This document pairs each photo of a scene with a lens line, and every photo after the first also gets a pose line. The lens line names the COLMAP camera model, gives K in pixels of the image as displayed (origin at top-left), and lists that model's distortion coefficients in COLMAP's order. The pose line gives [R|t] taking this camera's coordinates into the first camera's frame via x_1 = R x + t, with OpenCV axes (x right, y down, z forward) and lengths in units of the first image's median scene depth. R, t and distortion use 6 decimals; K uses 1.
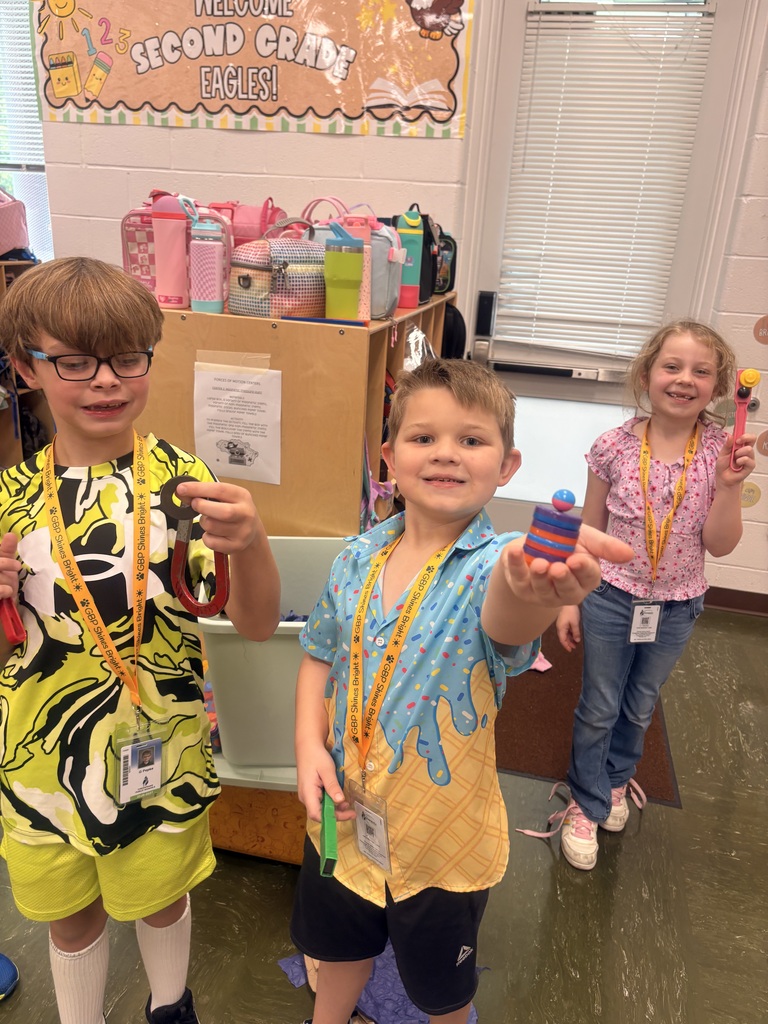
lens RADIAL K [[763.4, 0, 384.0], [0, 763.4, 512.0], [0, 0, 1]] dist [0.061890, -0.088539]
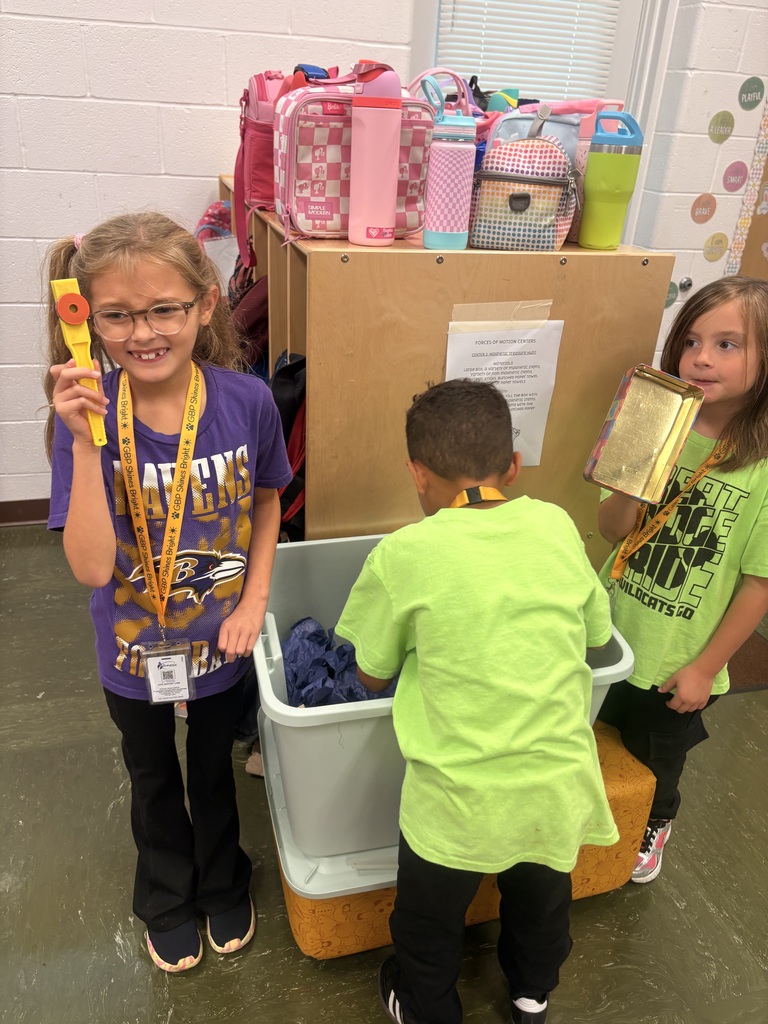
lens RADIAL K [[763.4, 0, 384.0], [0, 763.4, 512.0], [0, 0, 1]] dist [0.061890, -0.088539]
pose [[0.890831, -0.215172, 0.400151, -0.386845], [0.150608, 0.970797, 0.186733, -0.101777], [-0.428646, -0.106082, 0.897223, 0.221092]]
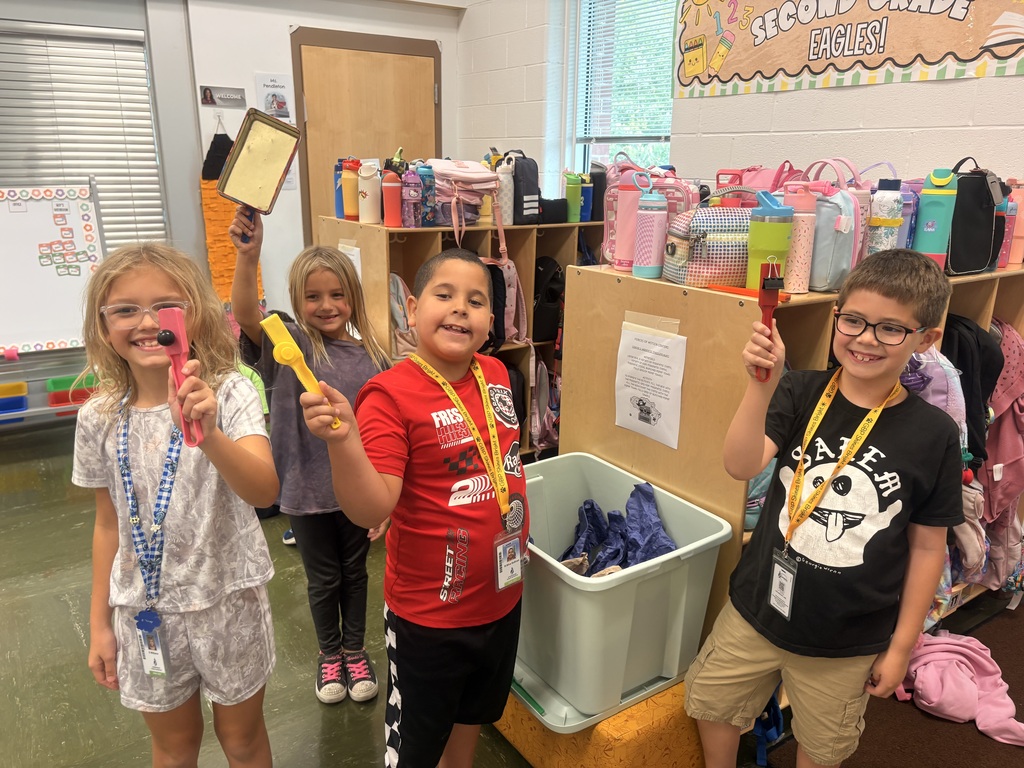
lens RADIAL K [[763.4, 0, 512.0], [0, 763.4, 384.0], [0, 0, 1]] dist [0.061890, -0.088539]
pose [[0.719505, 0.148194, -0.678491, 0.232226], [-0.207214, 0.978277, -0.006067, -0.043376], [0.662853, 0.144958, 0.734583, 0.076984]]
